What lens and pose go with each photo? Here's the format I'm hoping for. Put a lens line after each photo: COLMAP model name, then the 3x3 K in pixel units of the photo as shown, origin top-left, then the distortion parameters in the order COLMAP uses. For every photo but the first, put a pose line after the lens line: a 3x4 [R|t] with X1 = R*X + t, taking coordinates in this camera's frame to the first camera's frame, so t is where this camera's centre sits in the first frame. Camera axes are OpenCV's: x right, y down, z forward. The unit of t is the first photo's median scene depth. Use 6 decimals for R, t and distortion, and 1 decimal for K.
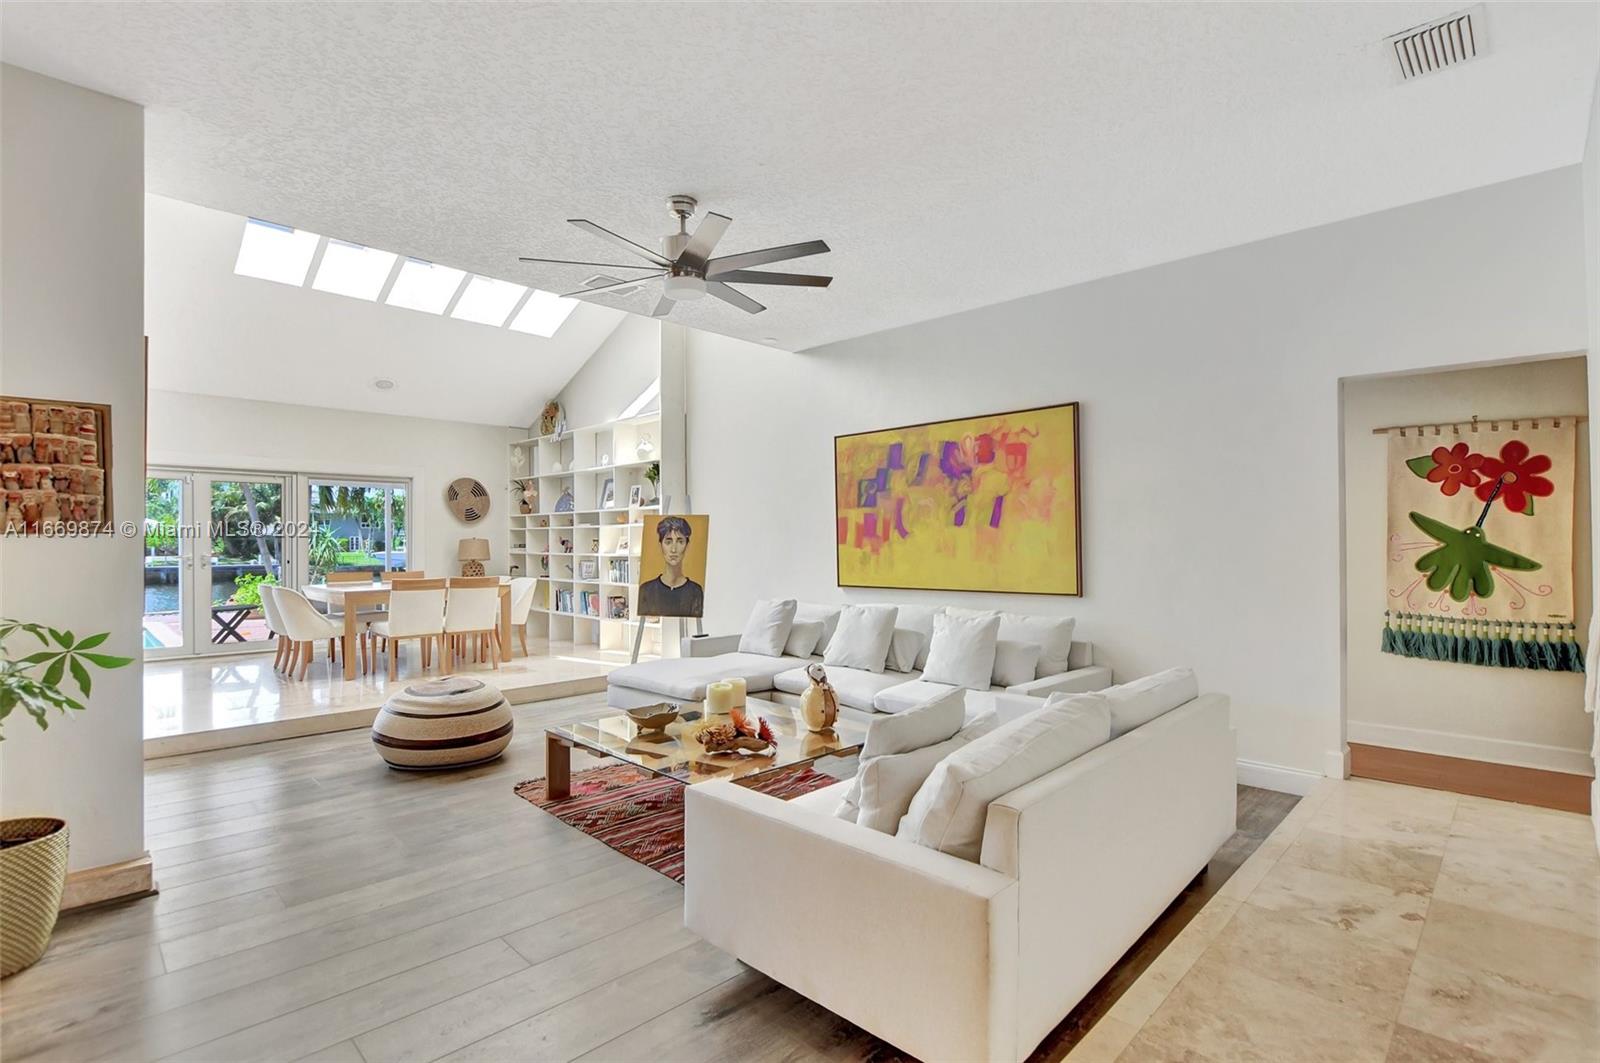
lens RADIAL K [[734.5, 0, 793.4], [0, 734.5, 547.4], [0, 0, 1]] dist [-0.031745, 0.000654]
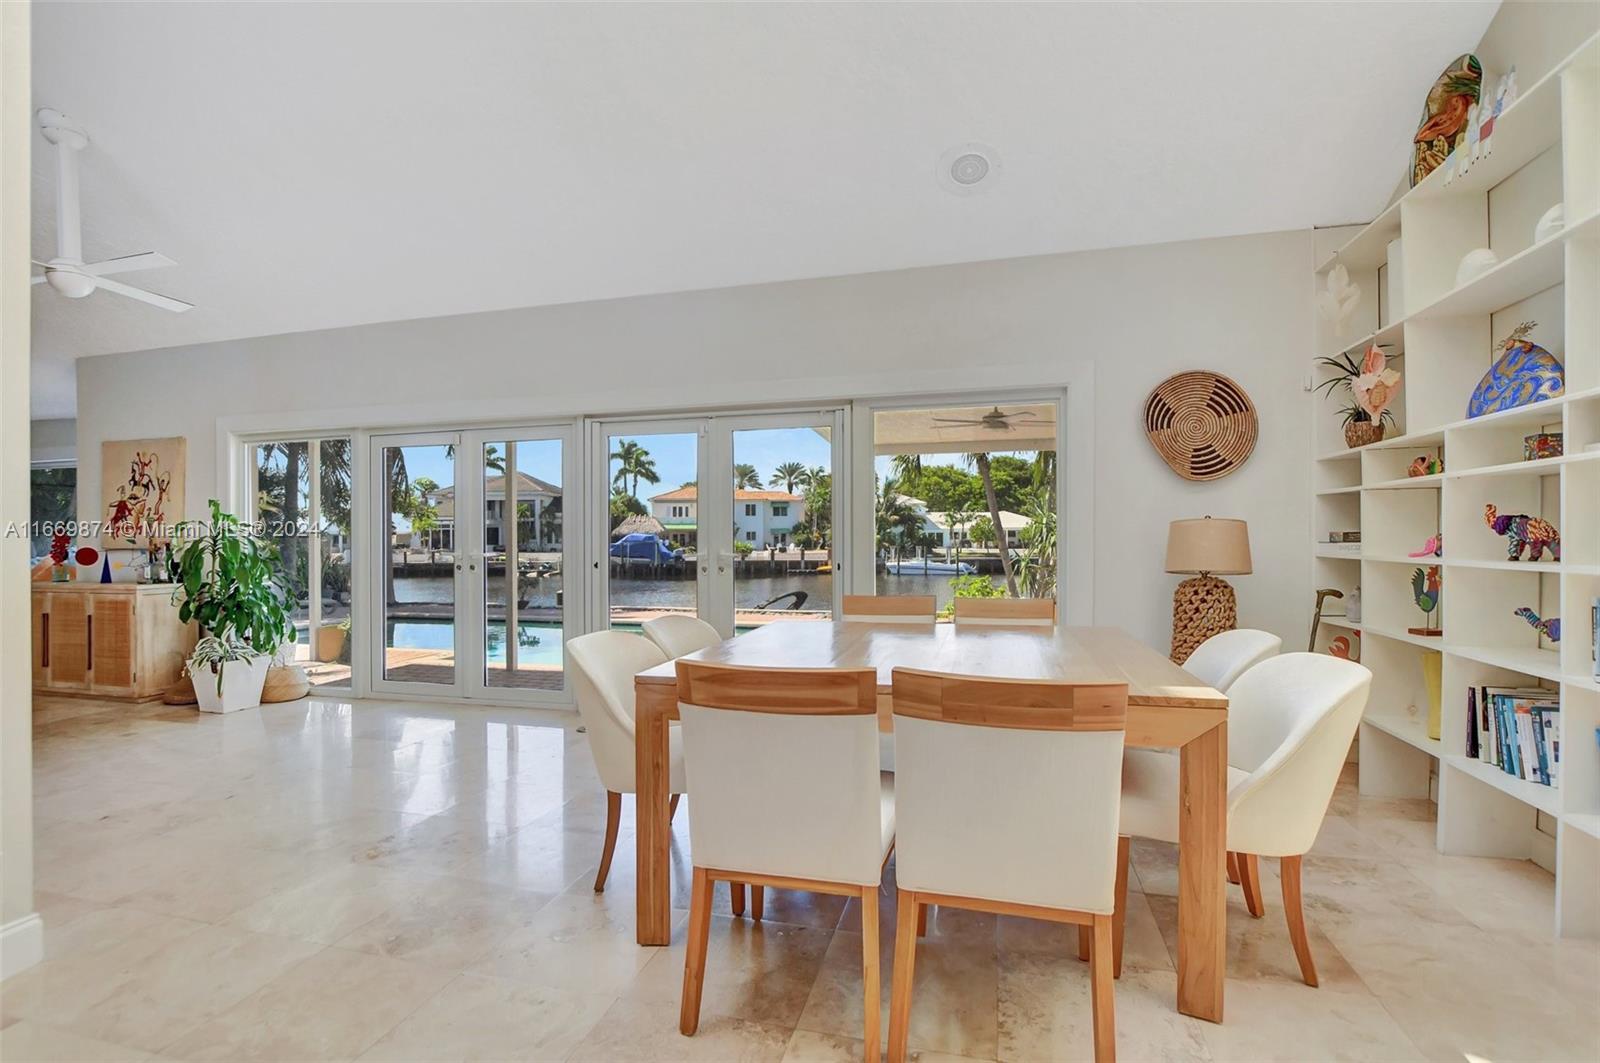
lens RADIAL K [[734.5, 0, 793.4], [0, 734.5, 547.4], [0, 0, 1]] dist [-0.031745, 0.000654]
pose [[0.488895, 0.008641, -0.872300, -0.202292], [-0.001454, 0.999958, 0.009090, 0.000239], [0.872342, -0.003176, 0.488887, 0.605895]]
